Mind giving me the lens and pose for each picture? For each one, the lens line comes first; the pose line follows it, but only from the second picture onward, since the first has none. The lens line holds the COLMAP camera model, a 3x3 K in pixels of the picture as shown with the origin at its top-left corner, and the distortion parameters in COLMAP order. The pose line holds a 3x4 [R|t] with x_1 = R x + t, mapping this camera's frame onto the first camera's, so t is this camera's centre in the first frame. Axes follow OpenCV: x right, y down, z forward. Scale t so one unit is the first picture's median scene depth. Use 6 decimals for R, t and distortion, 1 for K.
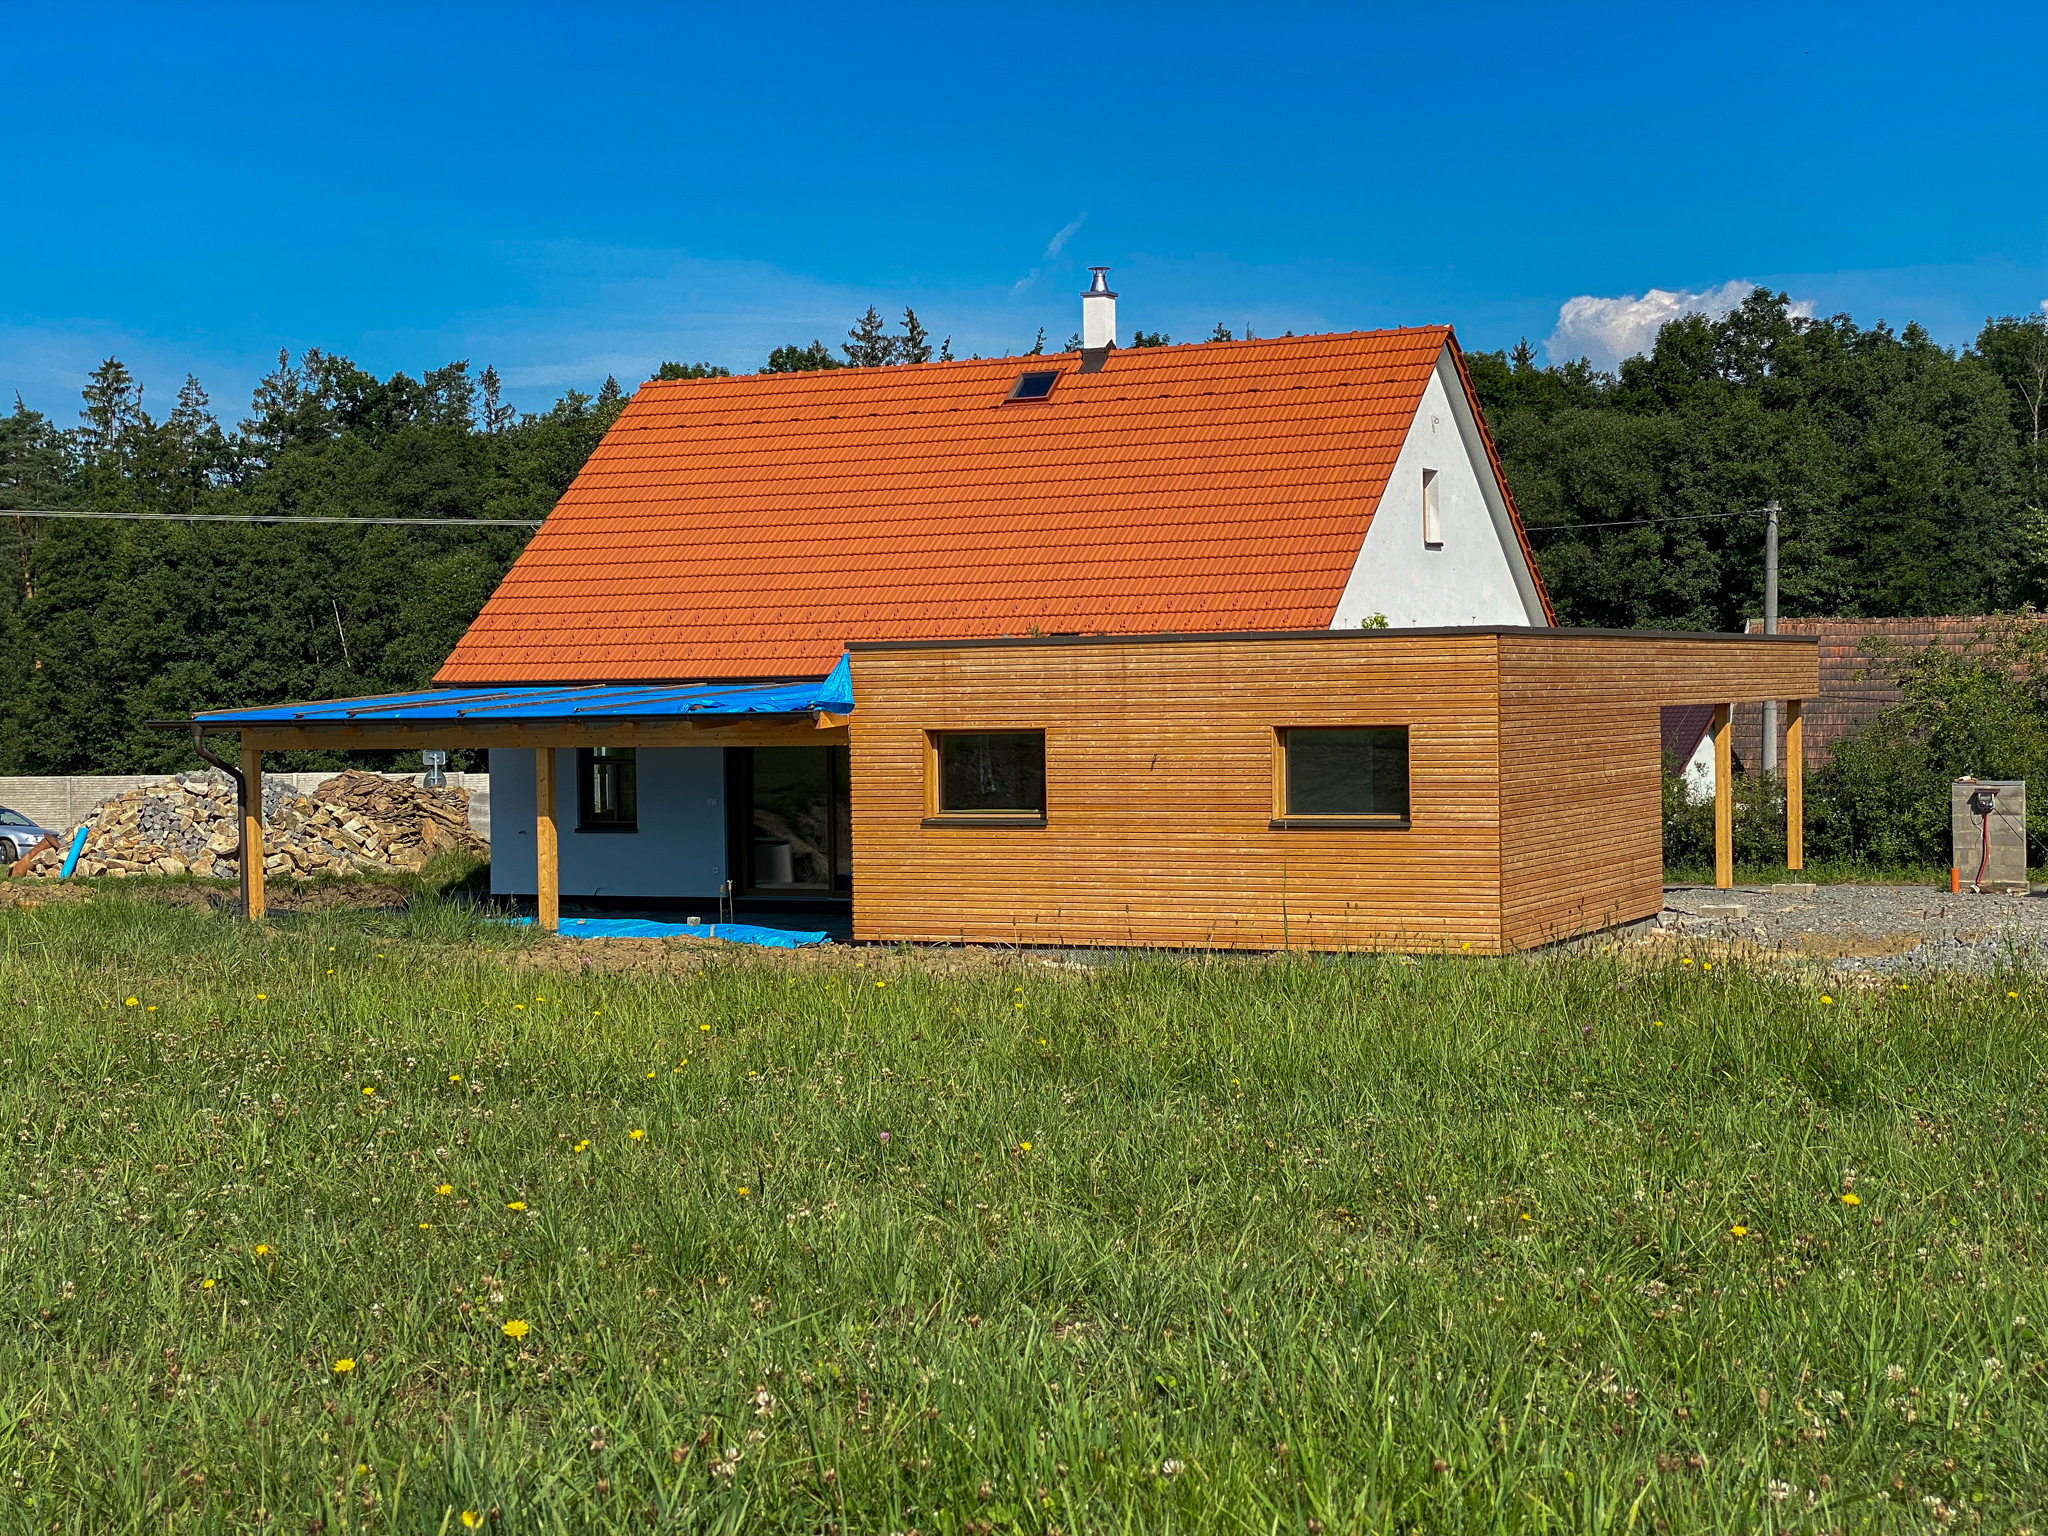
lens RADIAL K [[3049.6, 0, 1024.0], [0, 3049.6, 768.0], [0, 0, 1]] dist [0.089249, 0.194642]
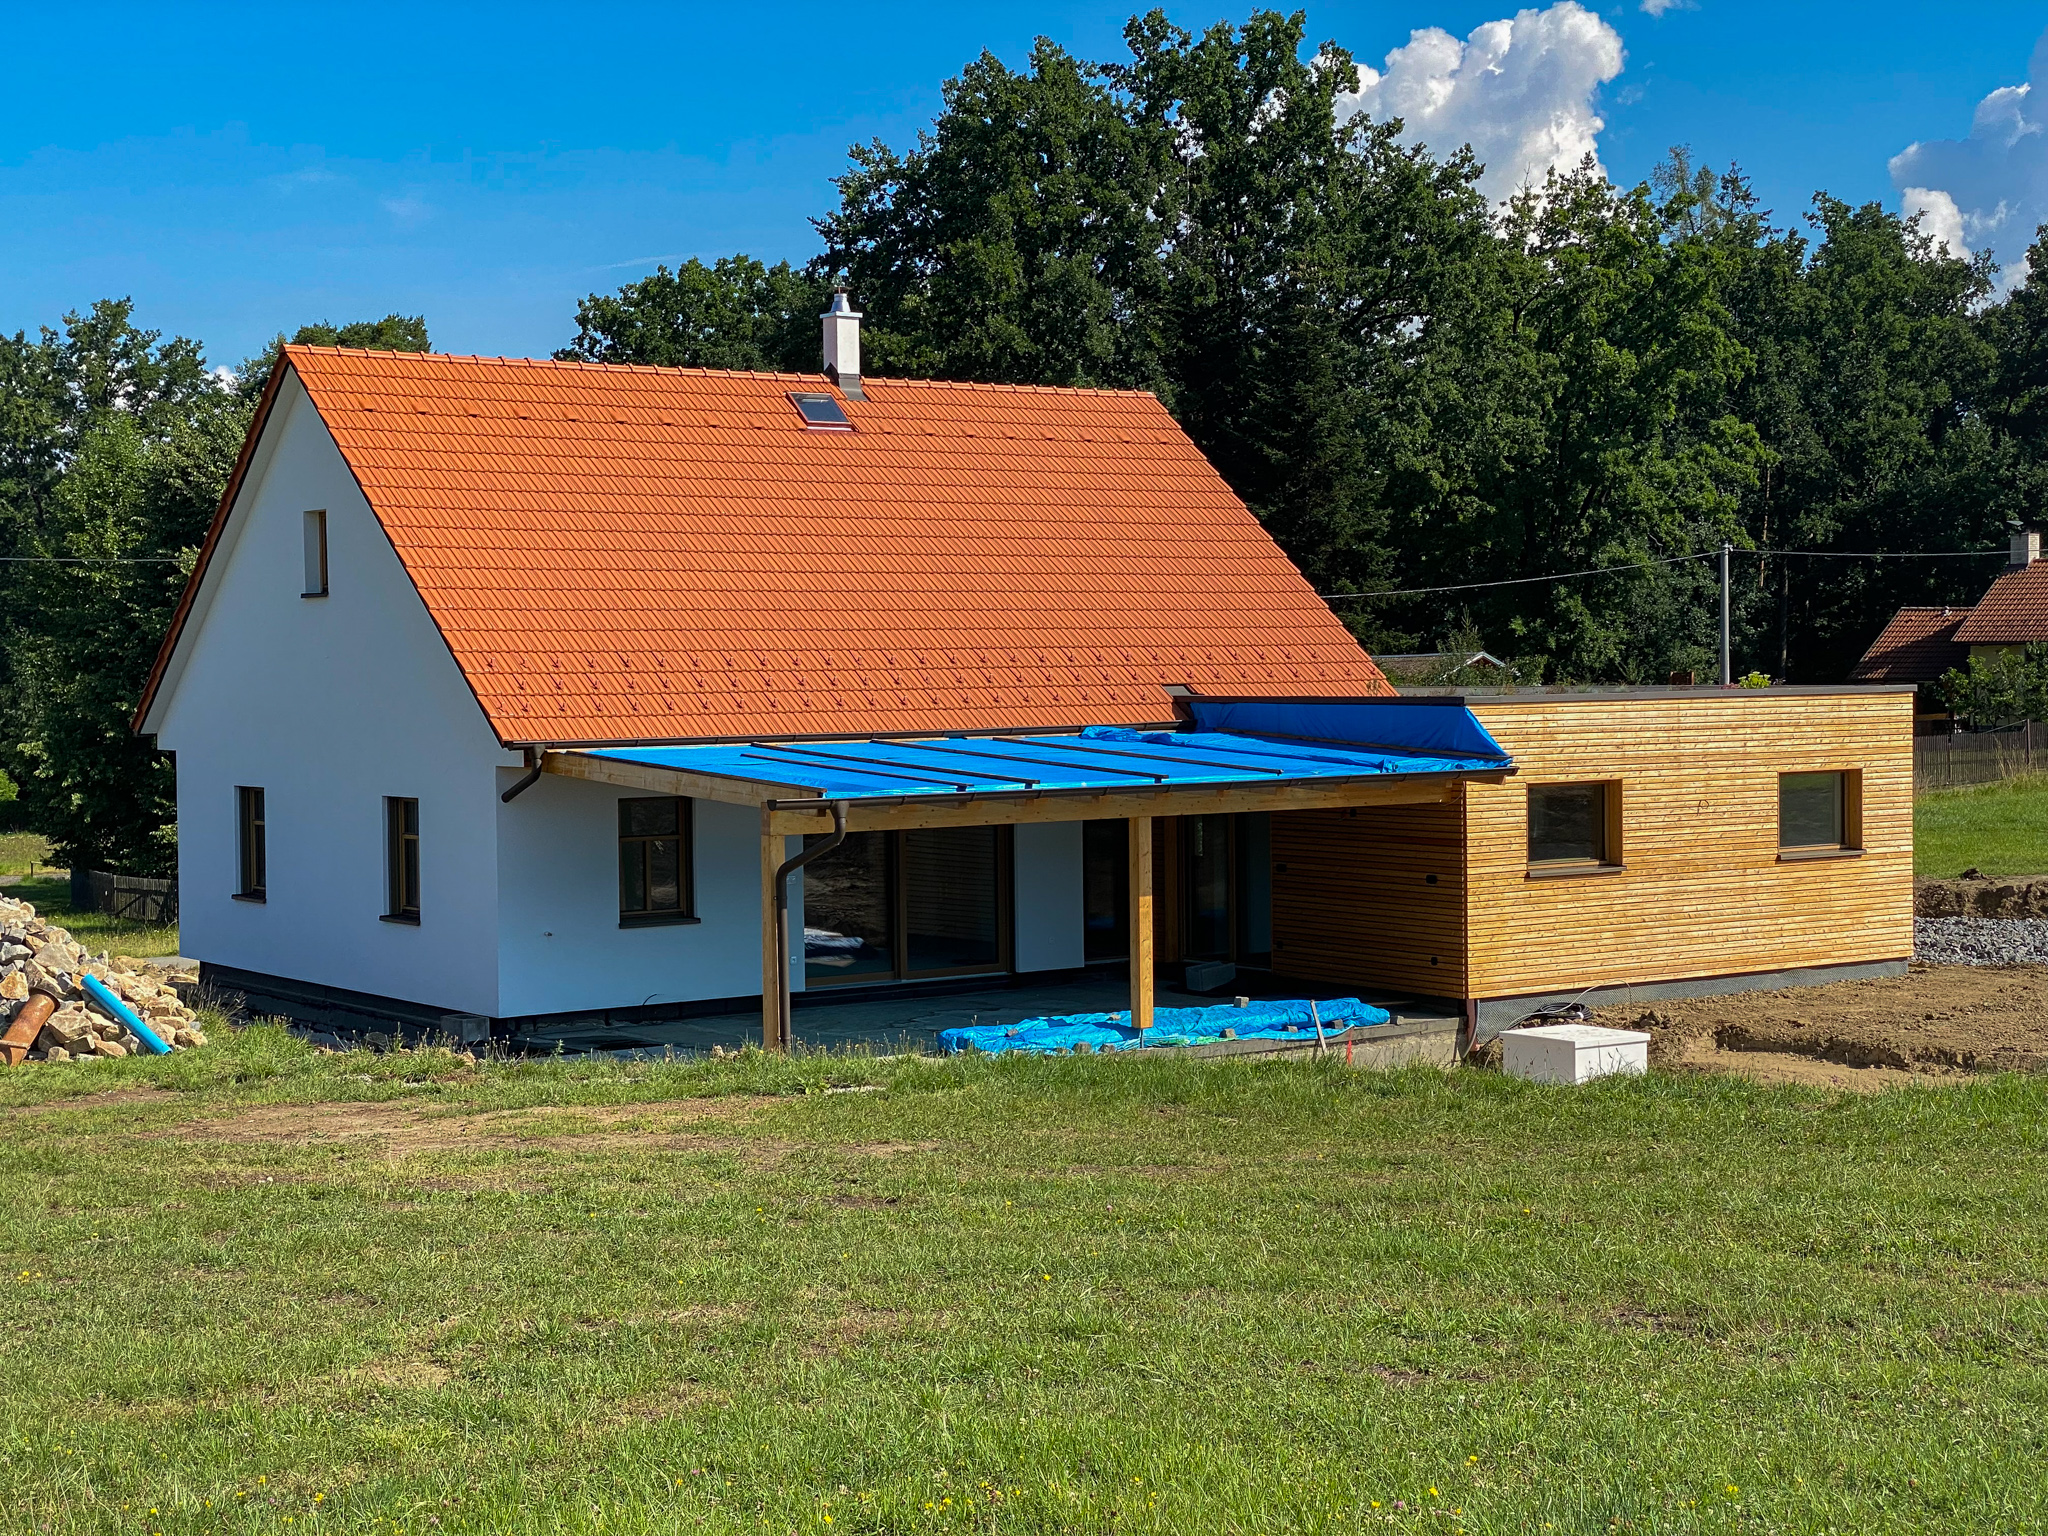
lens RADIAL K [[3049.6, 0, 1024.0], [0, 3049.6, 768.0], [0, 0, 1]] dist [0.089249, 0.194642]
pose [[0.465014, -0.019137, 0.885097, -0.816029], [0.026934, 0.999609, 0.007462, -0.024132], [-0.884894, 0.020369, 0.465347, 0.547952]]
